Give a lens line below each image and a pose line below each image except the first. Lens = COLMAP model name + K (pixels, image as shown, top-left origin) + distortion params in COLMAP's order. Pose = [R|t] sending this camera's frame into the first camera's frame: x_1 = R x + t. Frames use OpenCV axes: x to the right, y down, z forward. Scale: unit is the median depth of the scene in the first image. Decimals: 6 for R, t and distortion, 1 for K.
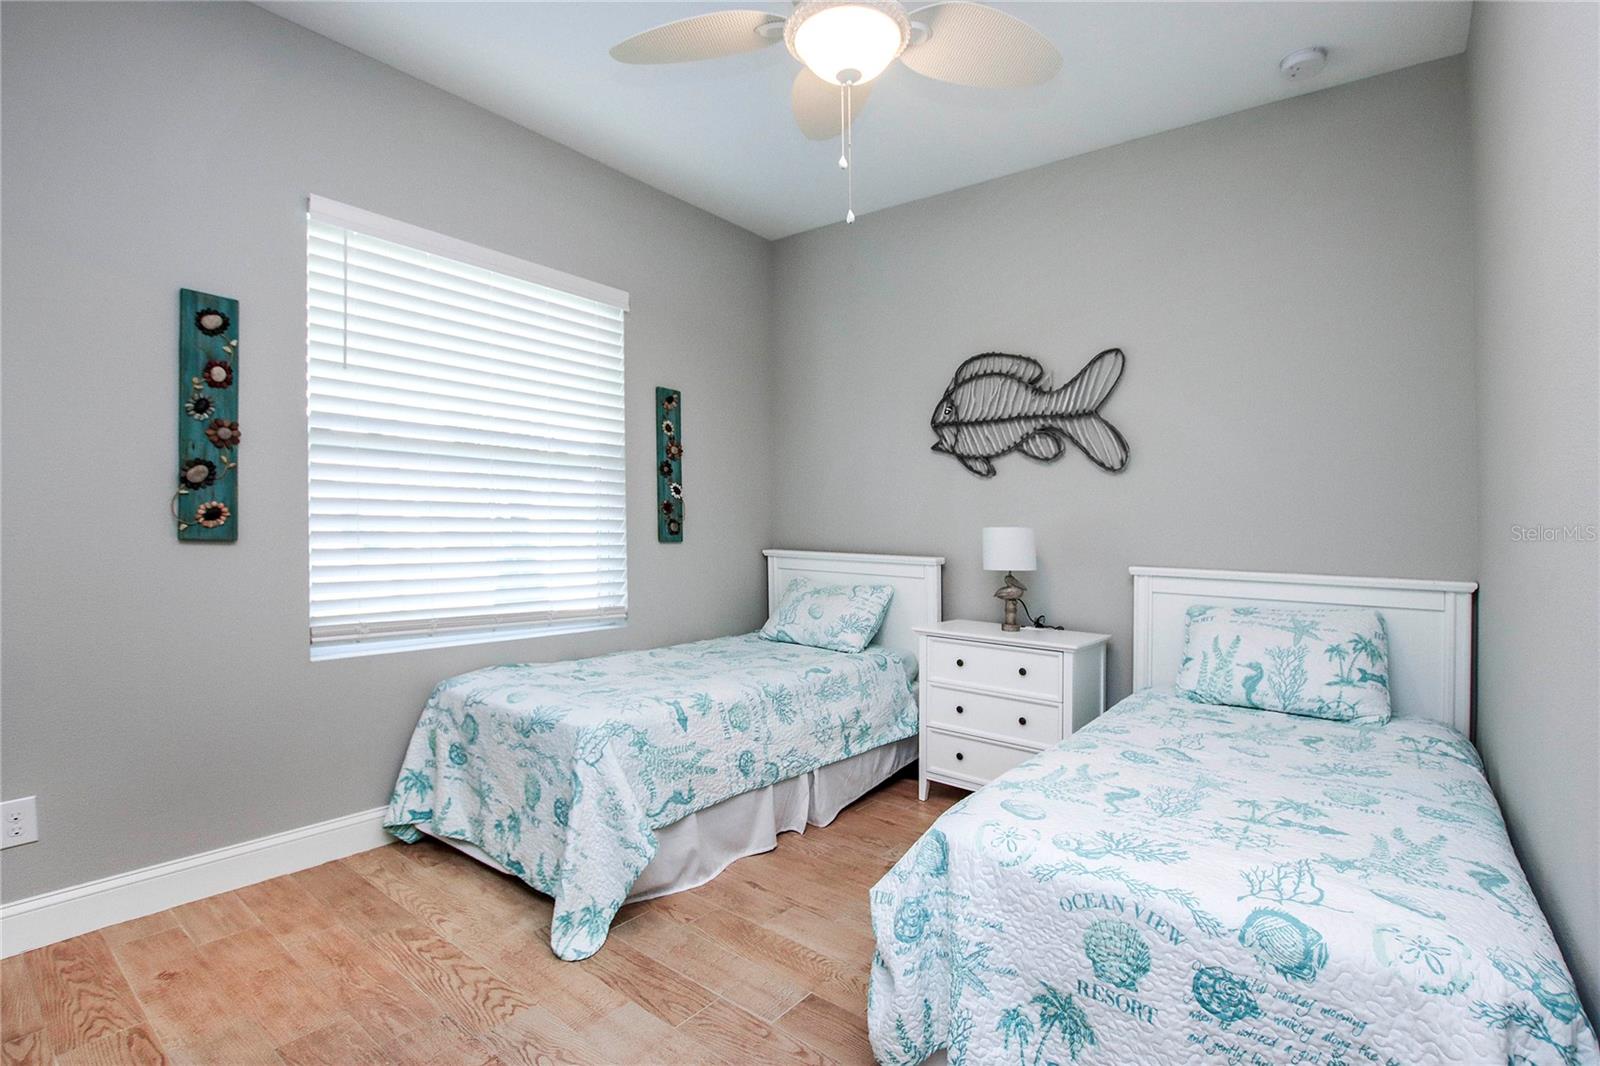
lens RADIAL K [[753.9, 0, 800.0], [0, 753.9, 533.0], [0, 0, 1]] dist [-0.030733, 0.005018]
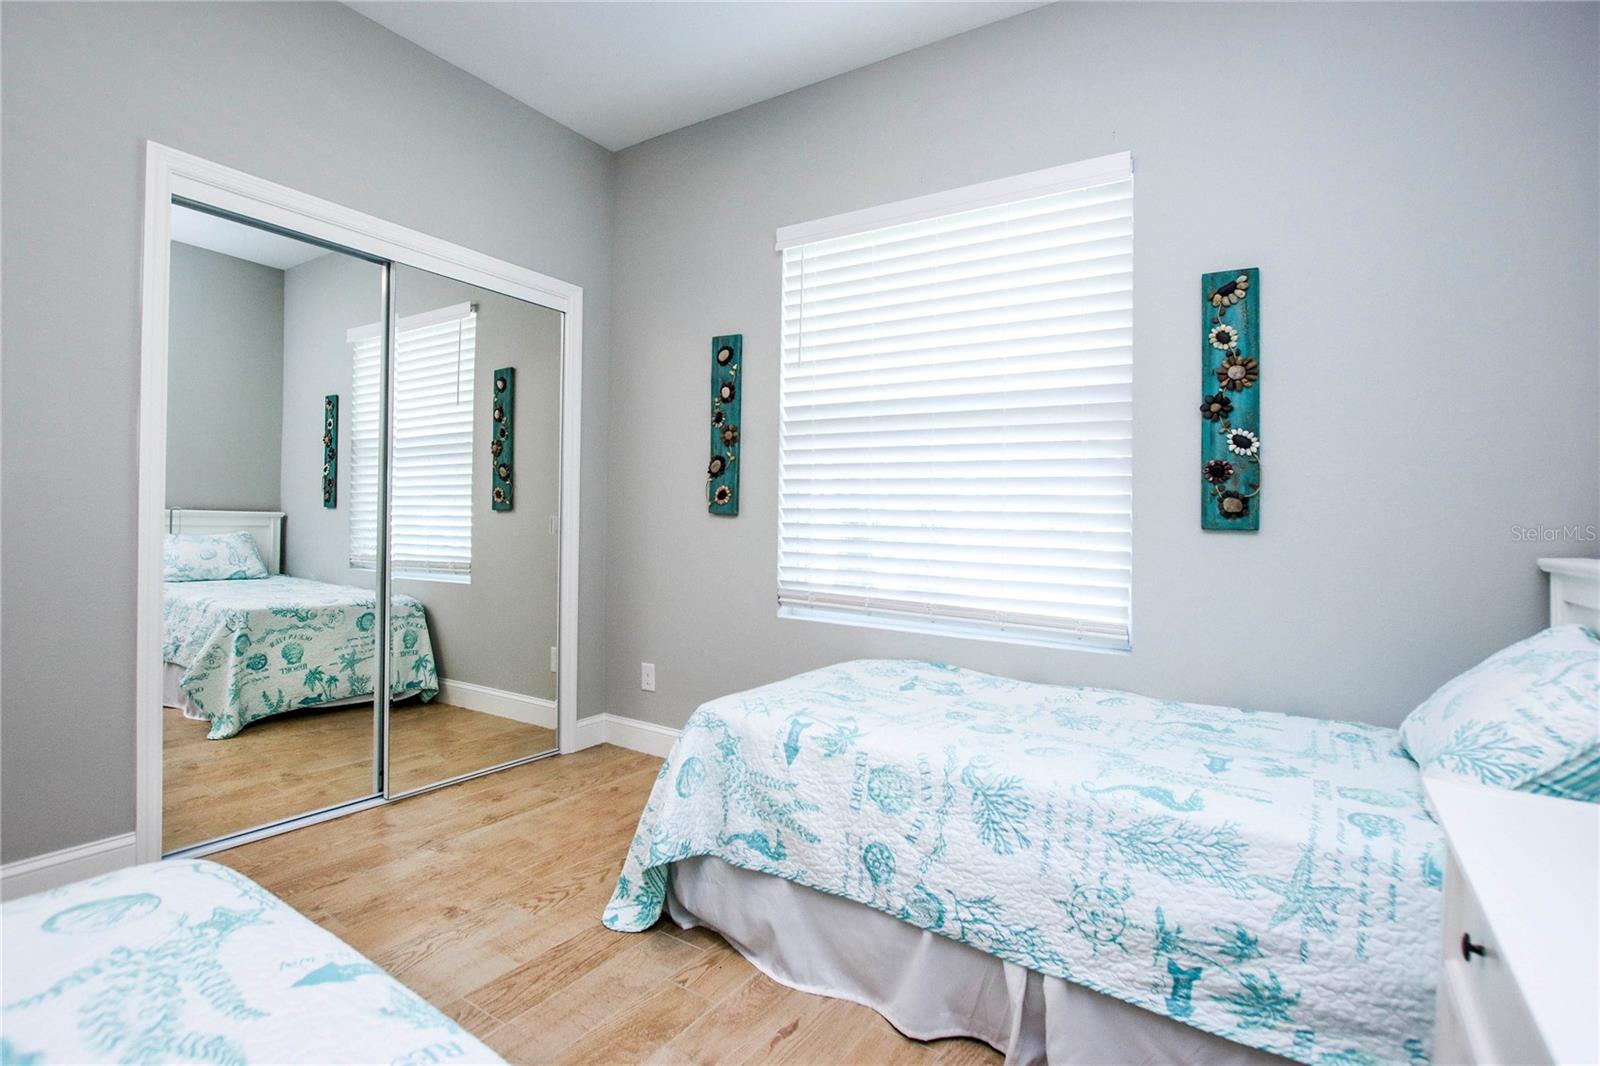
lens RADIAL K [[751.3, 0, 796.6], [0, 751.3, 550.4], [0, 0, 1]] dist [-0.025267, 0.000653]
pose [[0.098658, 0.021874, -0.994881, 0.499086], [-0.035472, 0.999200, 0.018451, 0.038152], [0.994489, 0.033470, 0.099355, 0.816198]]
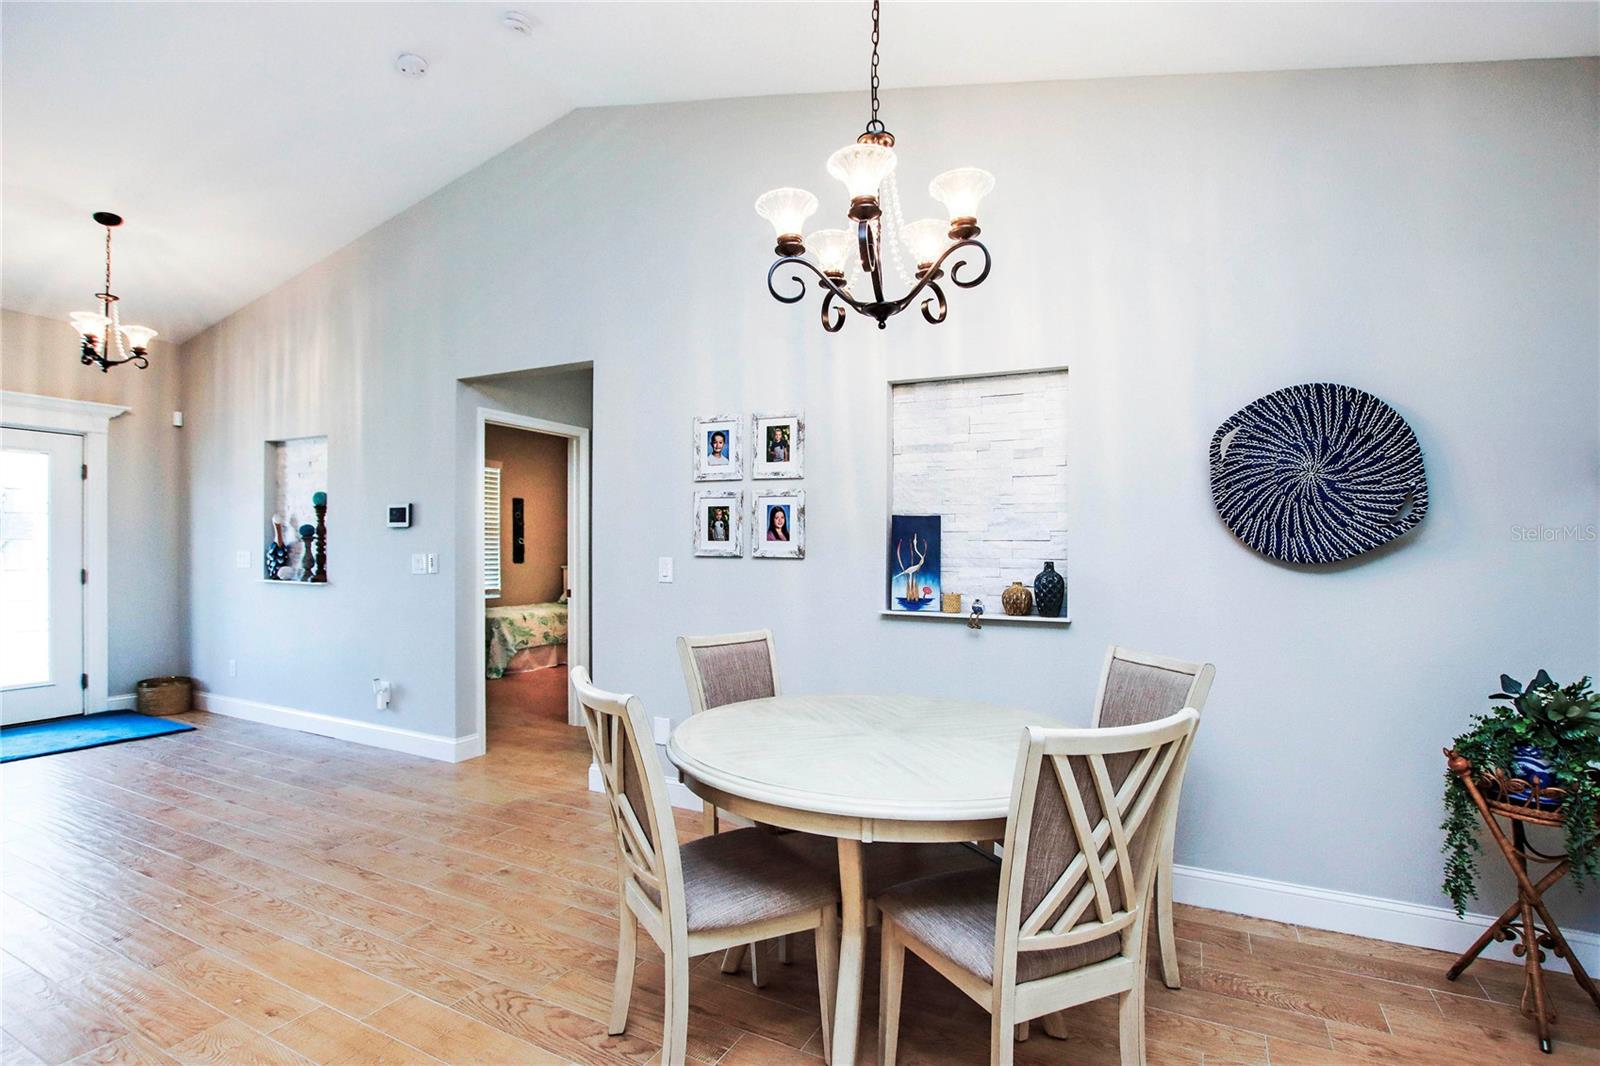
lens RADIAL K [[751.3, 0, 796.6], [0, 751.3, 550.4], [0, 0, 1]] dist [-0.025267, 0.000653]
pose [[0.978543, 0.006995, 0.205924, 0.268968], [-0.003835, 0.999869, -0.015740, 0.009087], [-0.206007, 0.014613, 0.978441, -2.005855]]
